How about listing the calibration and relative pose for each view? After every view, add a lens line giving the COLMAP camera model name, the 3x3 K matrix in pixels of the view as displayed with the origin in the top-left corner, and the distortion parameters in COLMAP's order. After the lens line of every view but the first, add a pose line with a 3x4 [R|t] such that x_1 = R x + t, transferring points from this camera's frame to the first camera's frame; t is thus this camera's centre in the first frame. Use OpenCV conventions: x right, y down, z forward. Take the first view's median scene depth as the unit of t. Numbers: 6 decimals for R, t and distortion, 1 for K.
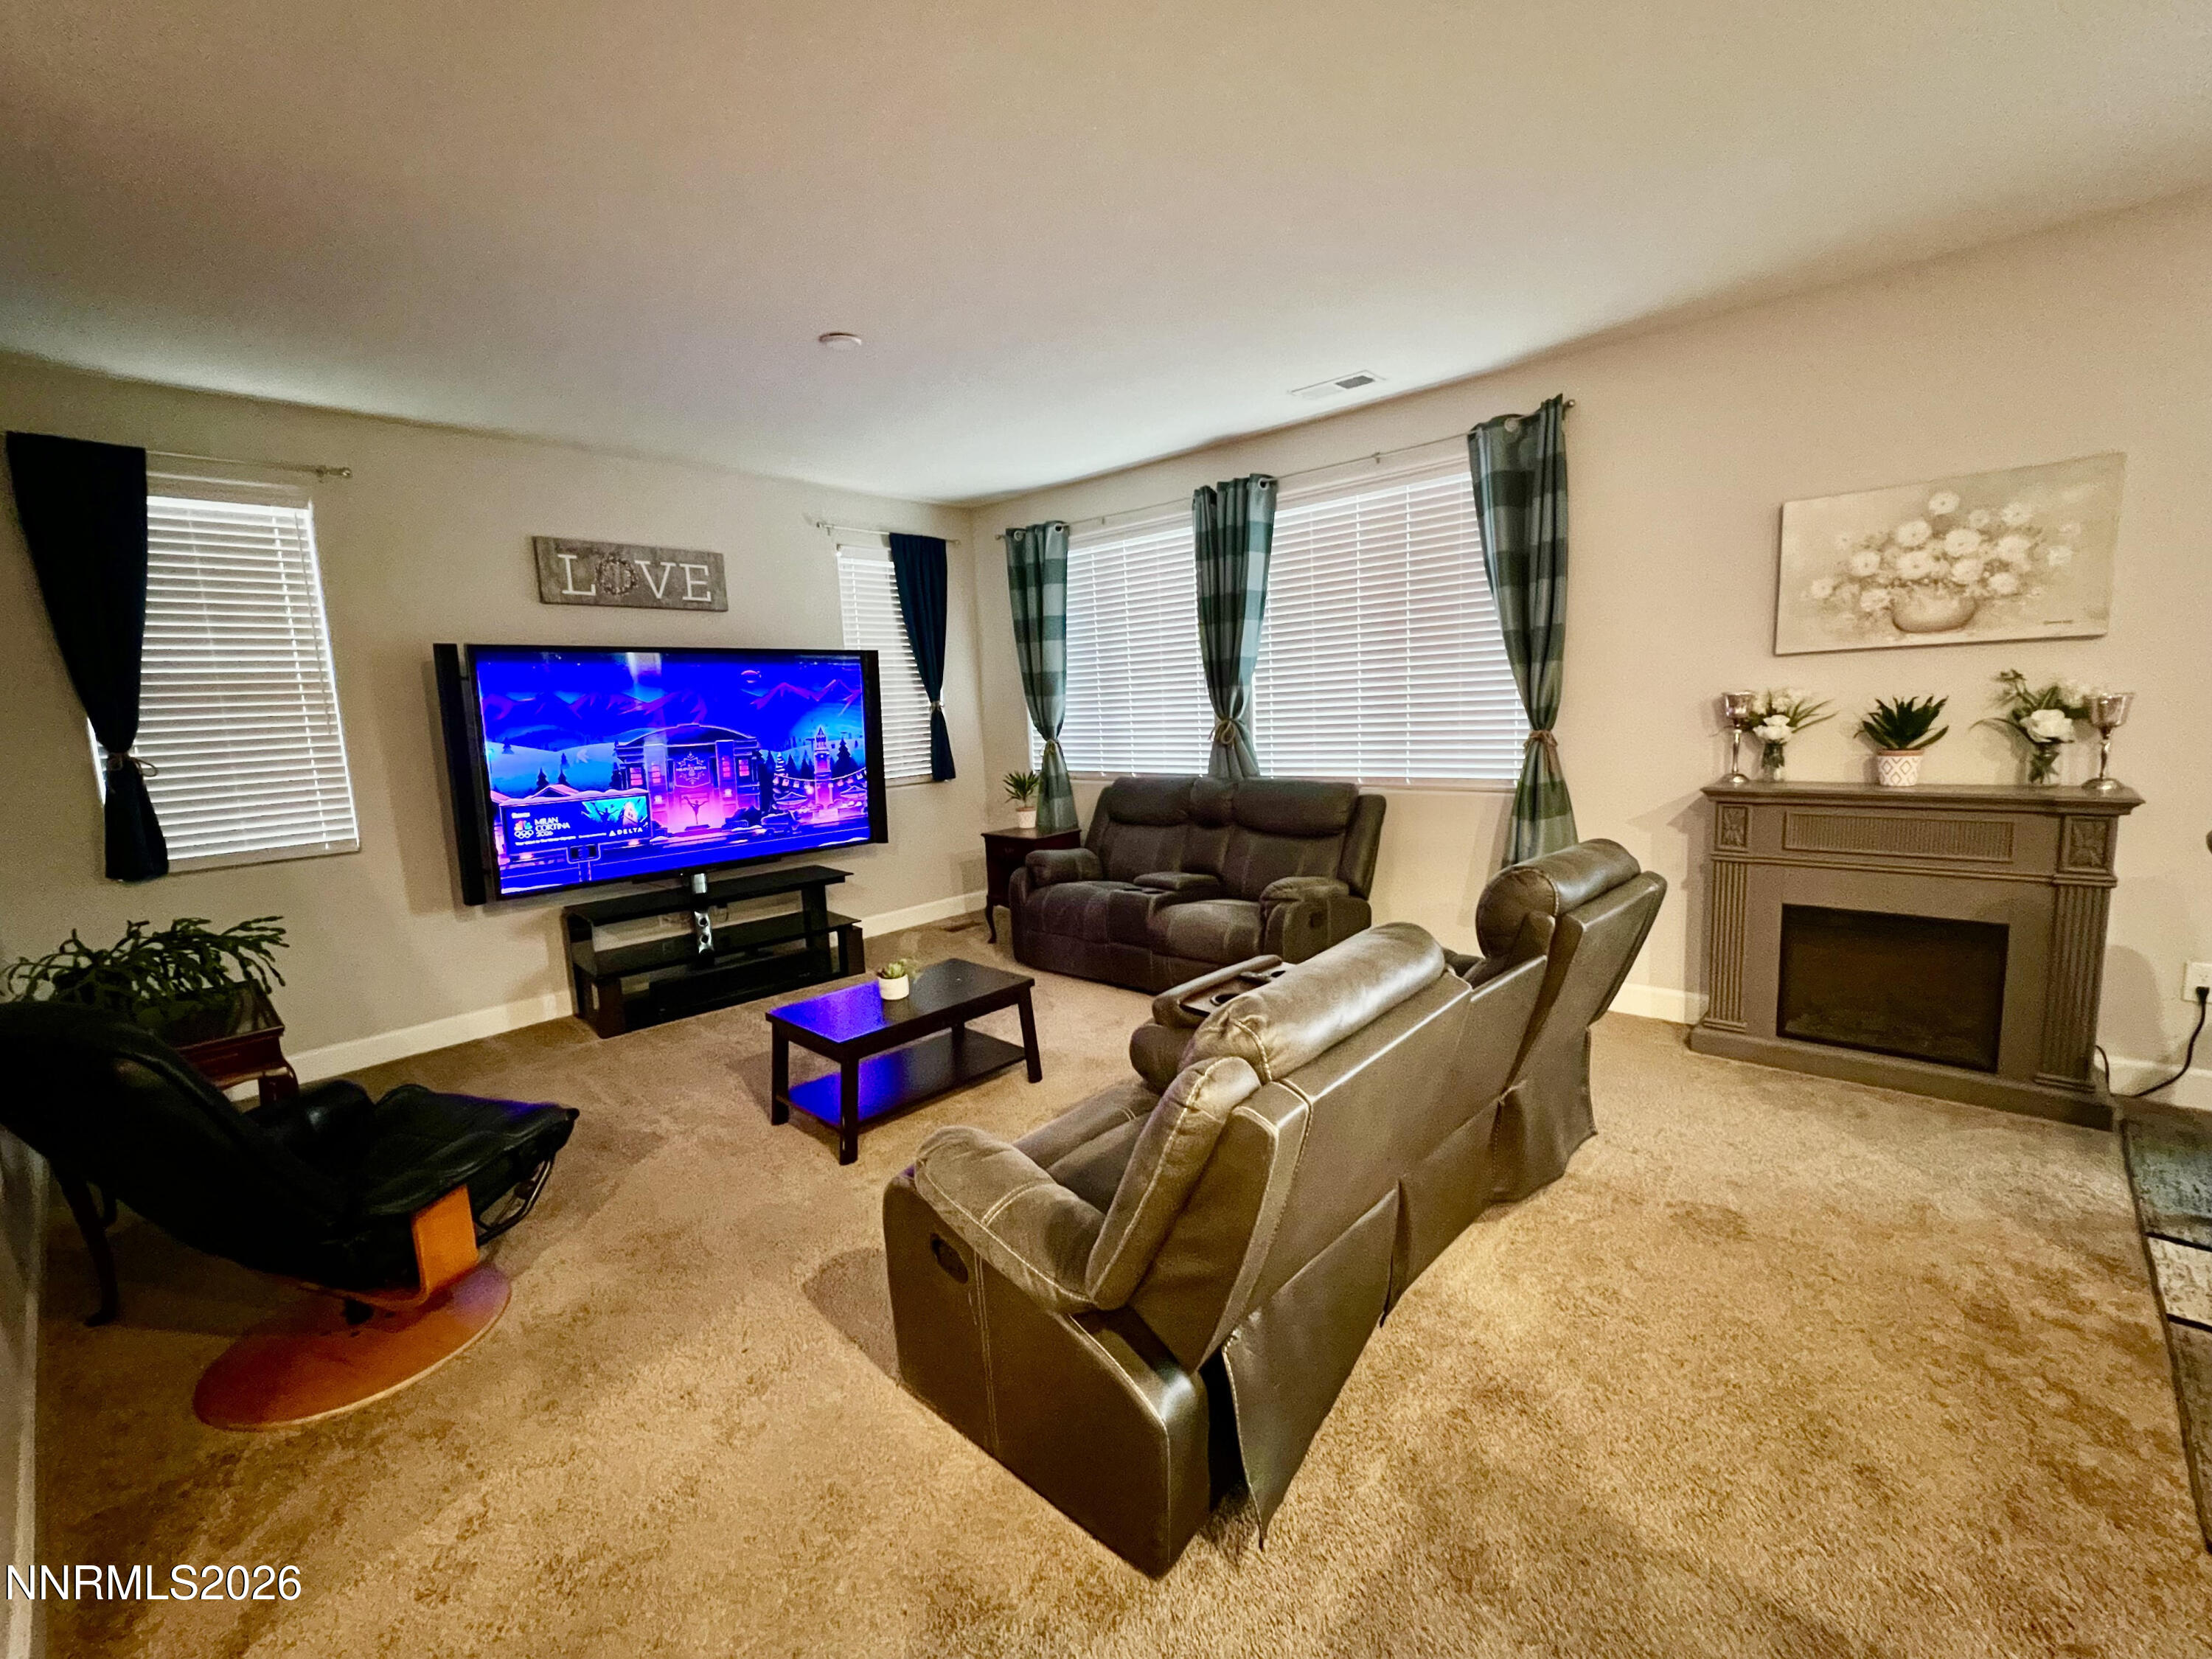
lens RADIAL K [[941.0, 0, 1110.0], [0, 941.0, 829.4], [0, 0, 1]] dist [-0.007161, 0.001401]
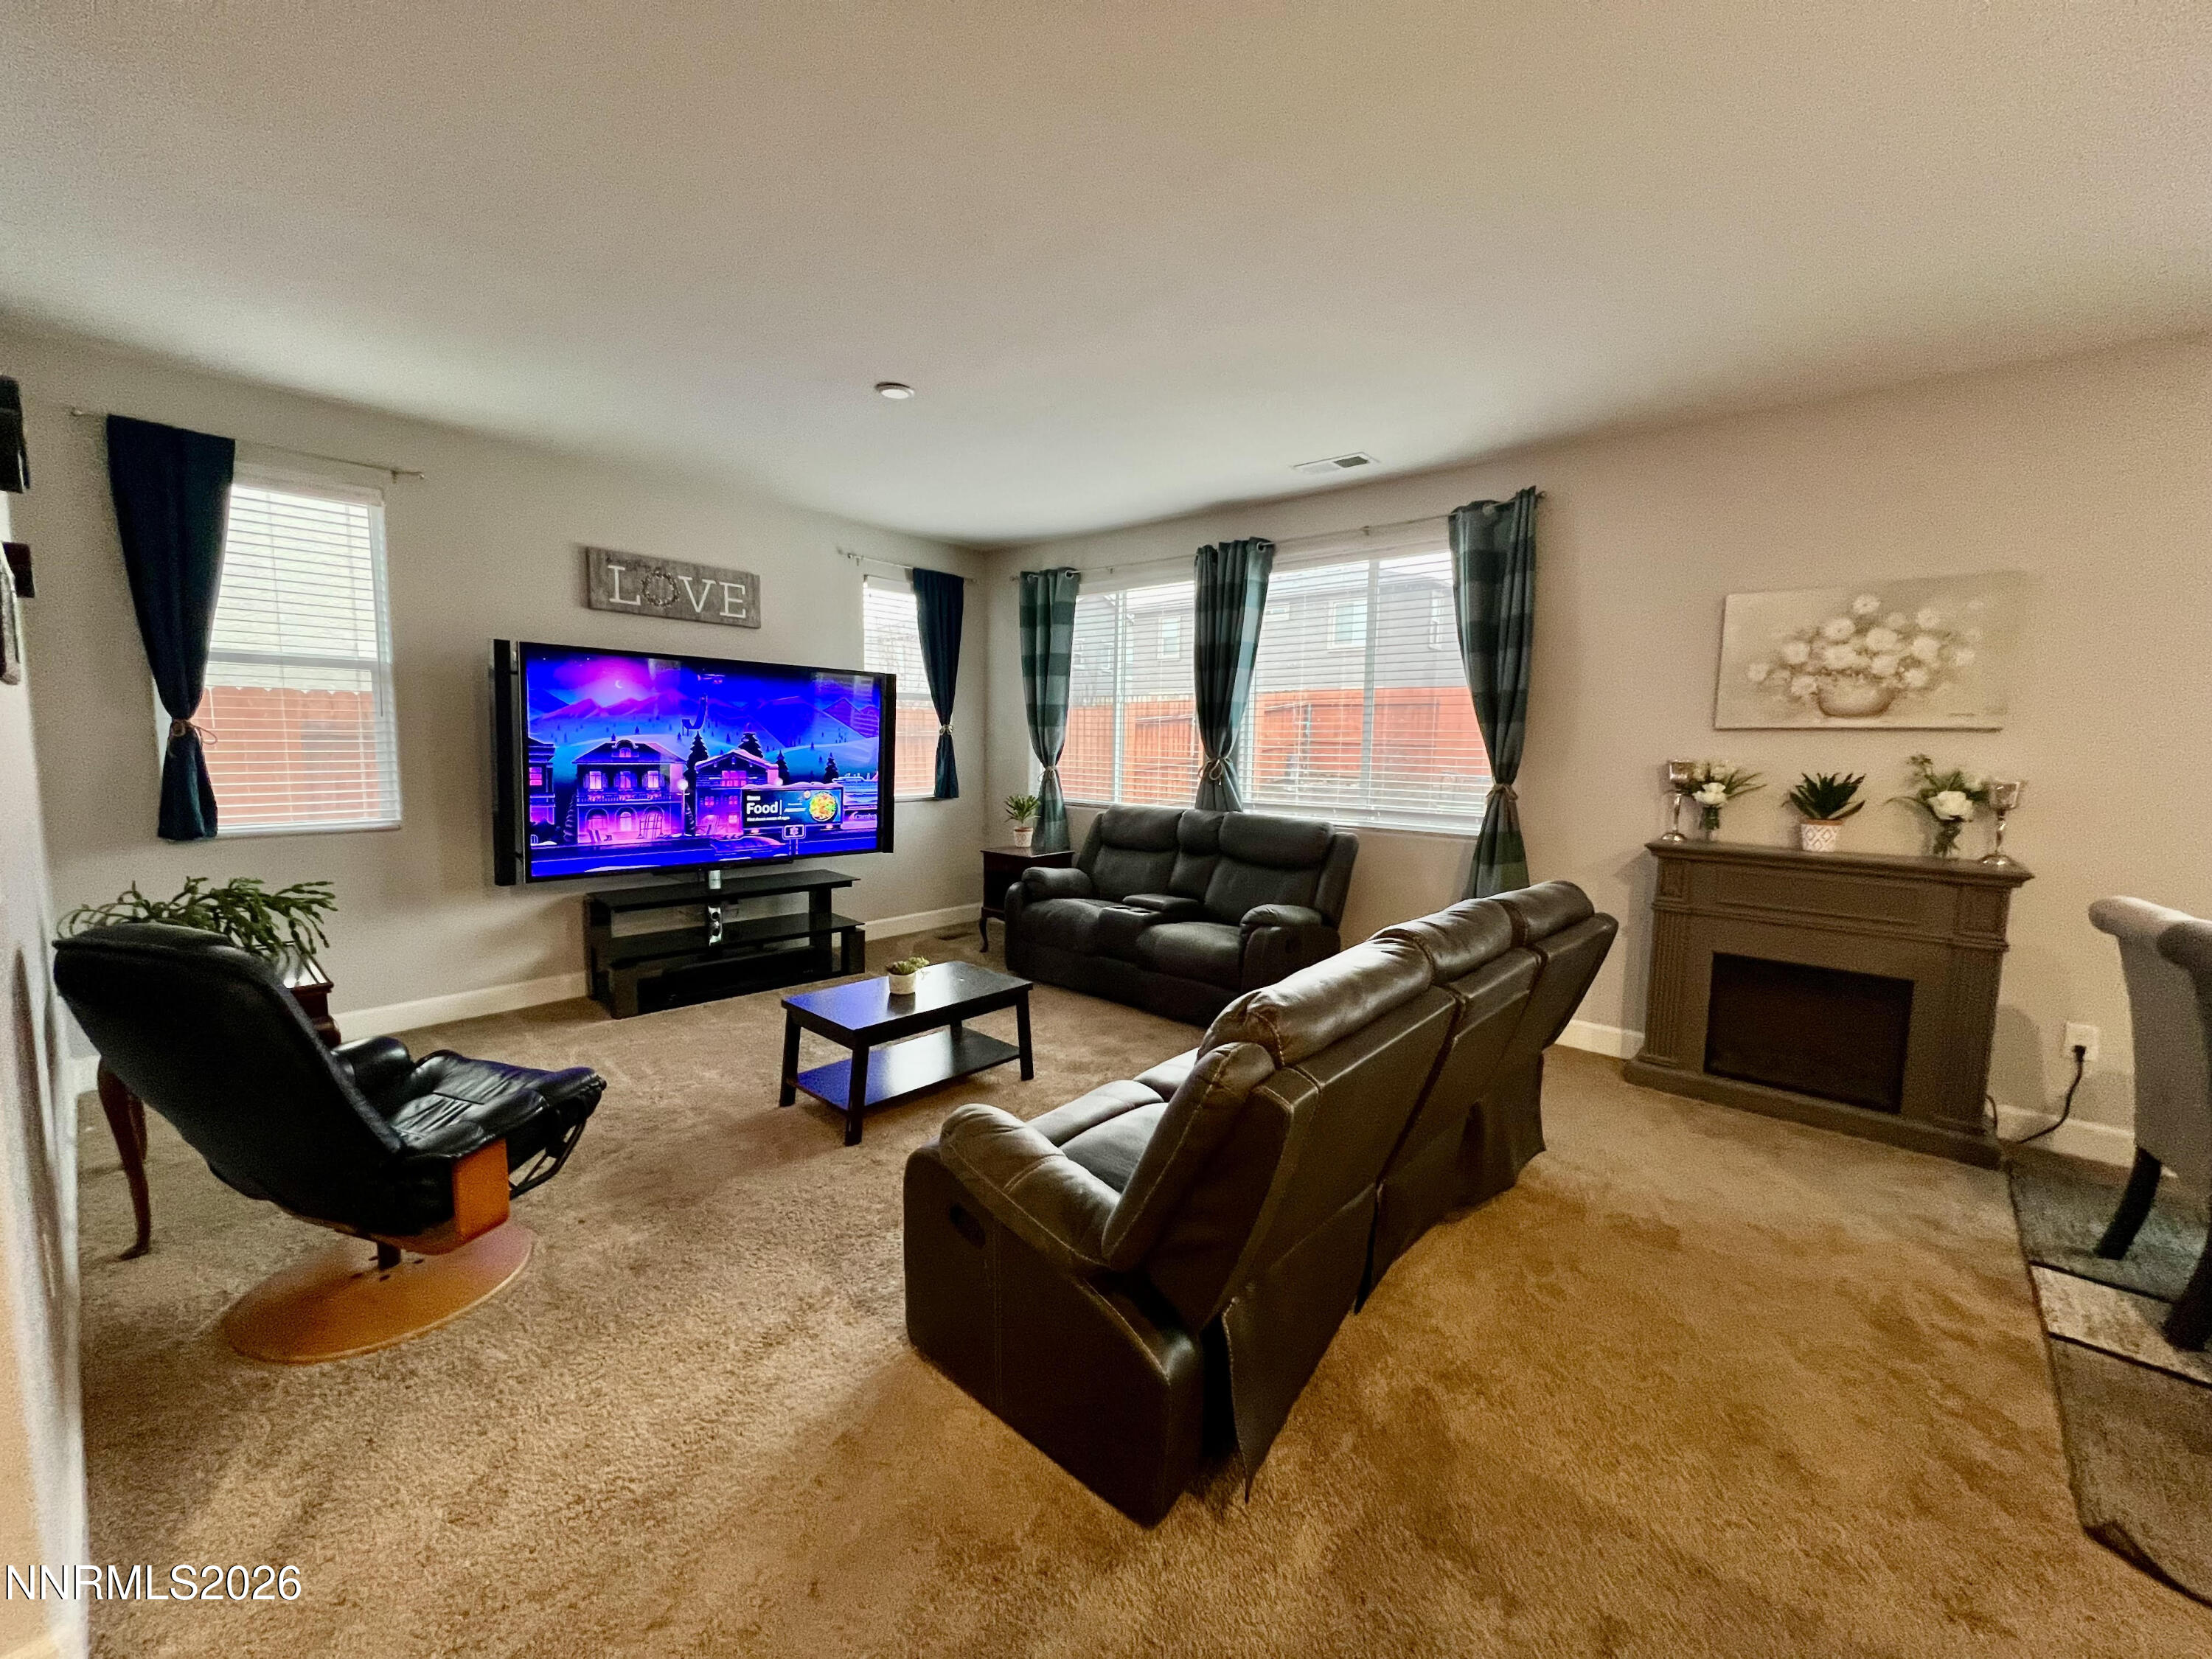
lens RADIAL K [[881.4, 0, 1111.1], [0, 881.4, 826.2], [0, 0, 1]] dist [-0.005374, 0.000535]
pose [[0.997708, 0.060935, 0.029428, -0.034753], [-0.059772, 0.997453, -0.038912, 0.014632], [-0.031724, 0.037064, 0.998809, -0.021425]]
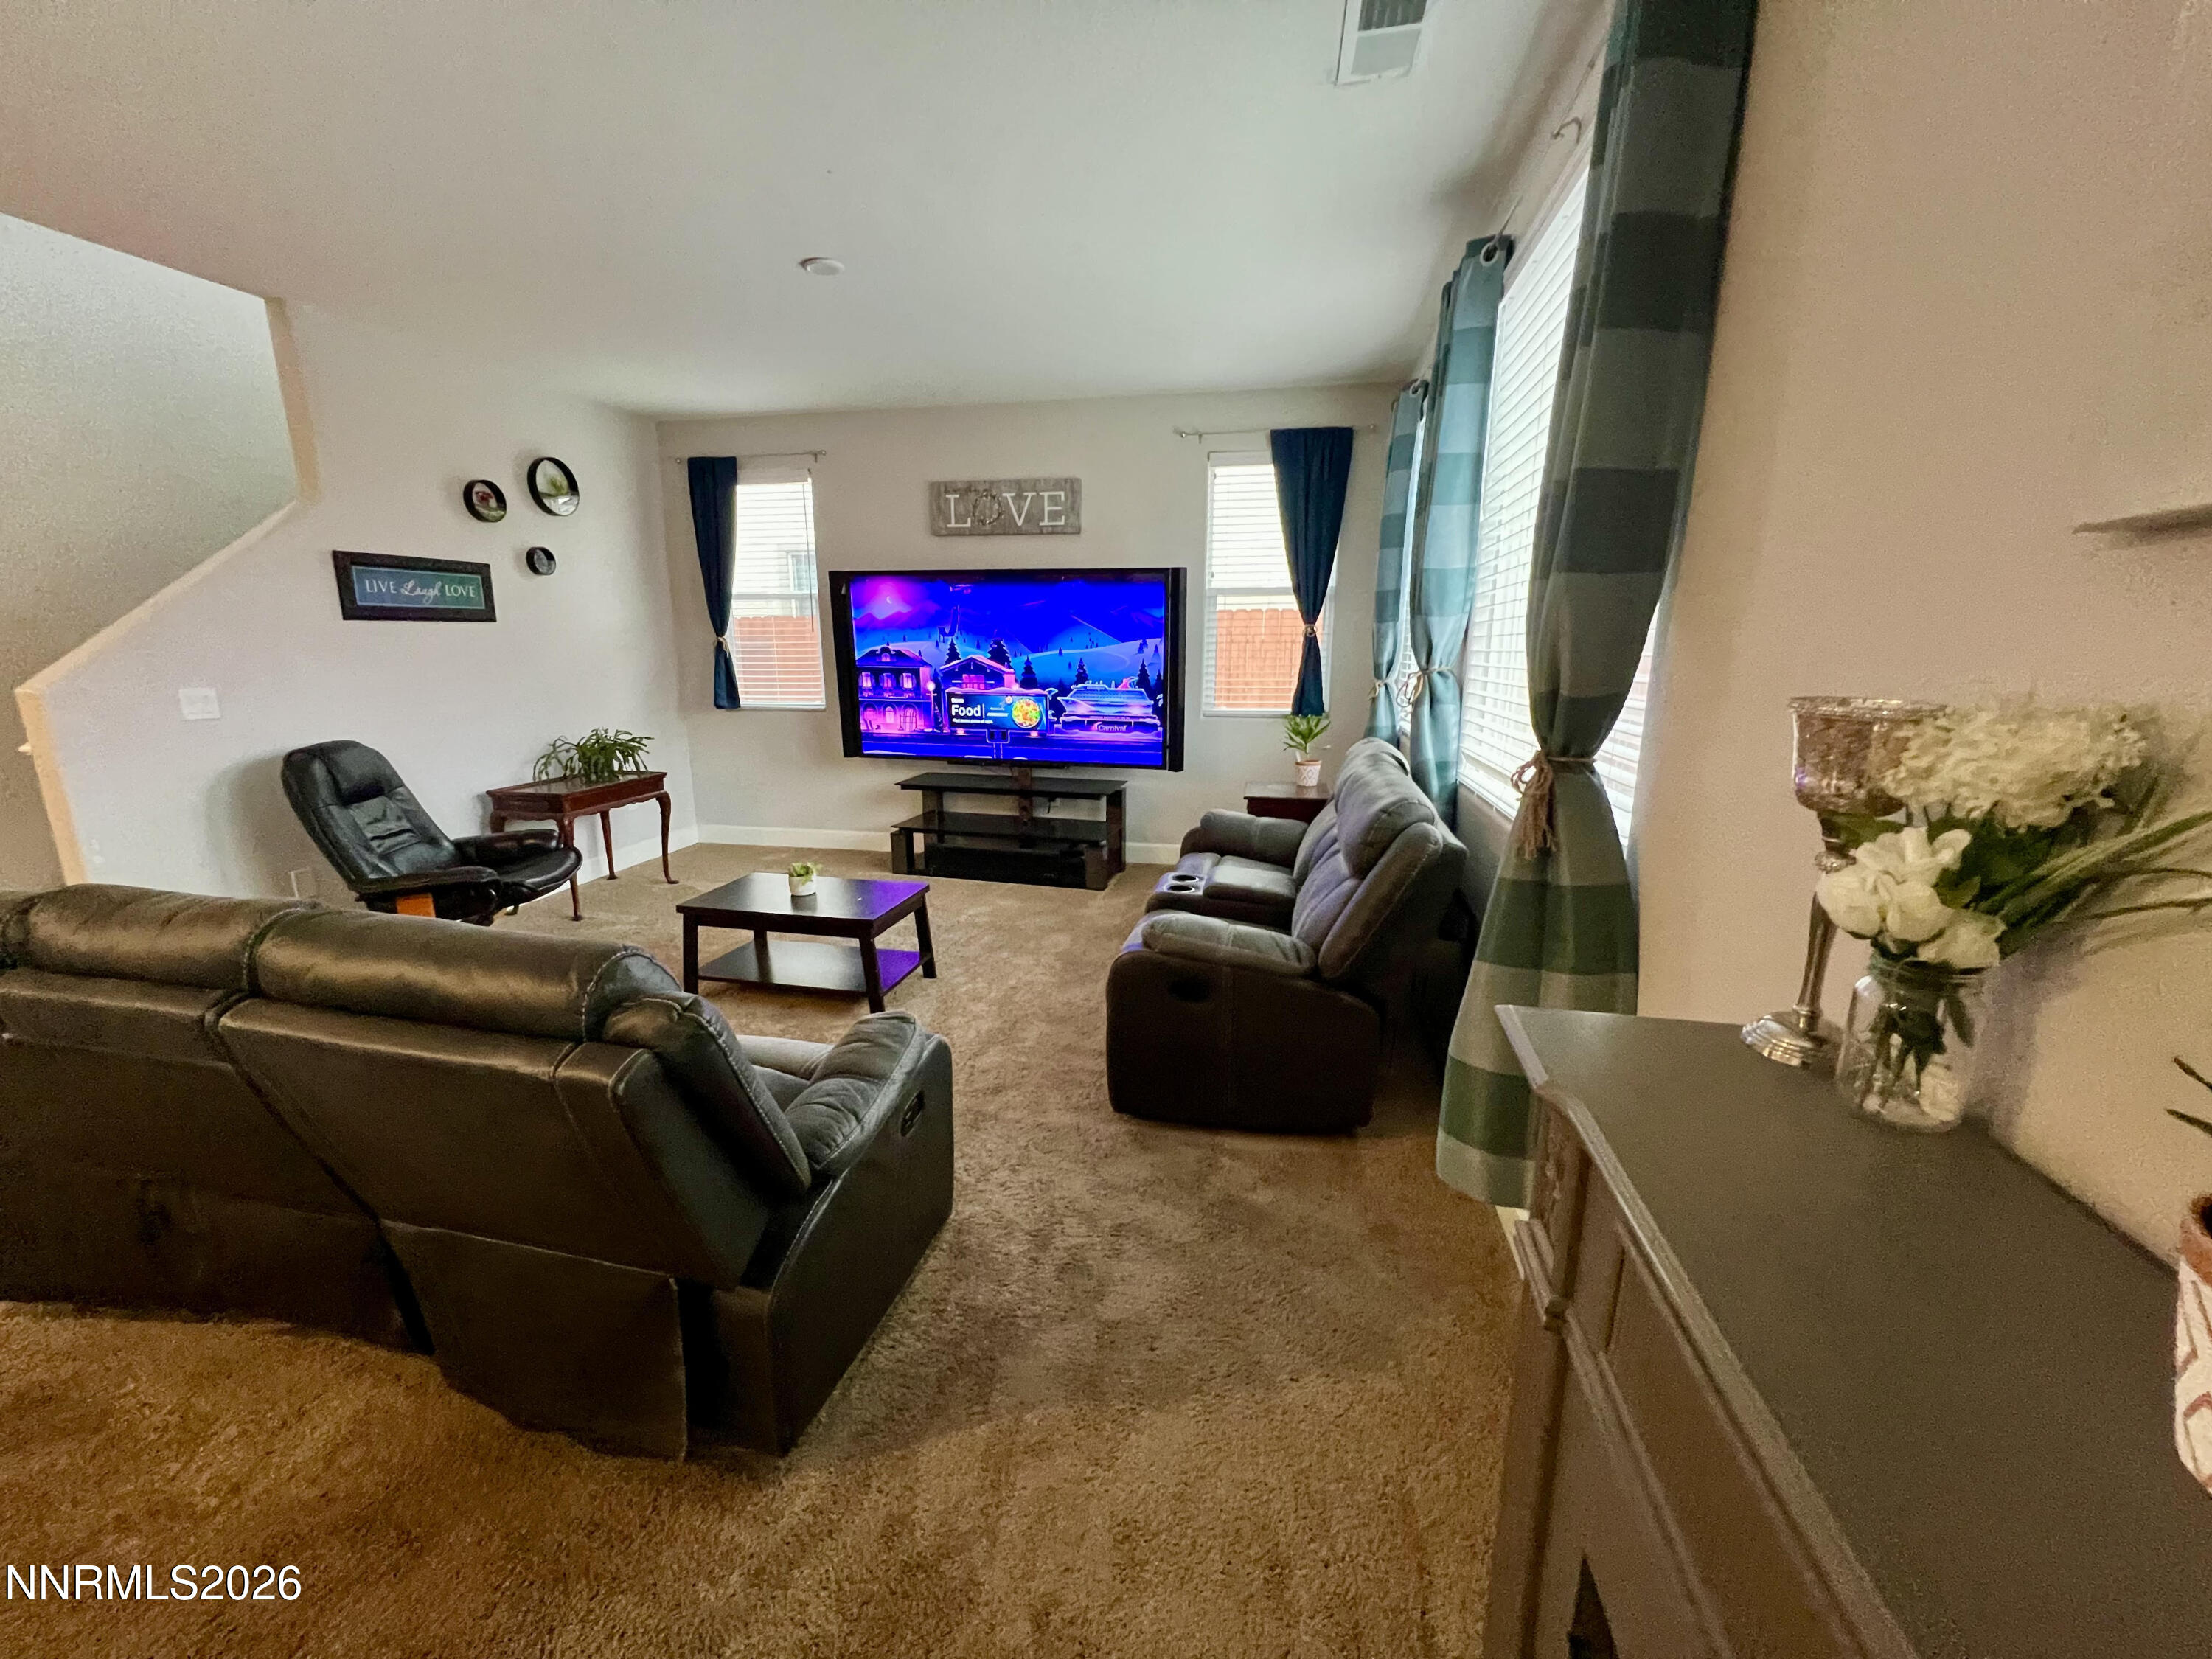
lens RADIAL K [[881.4, 0, 1108.4], [0, 881.4, 827.2], [0, 0, 1]] dist [-0.005374, 0.000535]
pose [[0.512065, 0.223559, -0.829343, 0.868472], [-0.139850, 0.974351, 0.176300, -0.141721], [0.847485, 0.025707, 0.530196, 0.822969]]
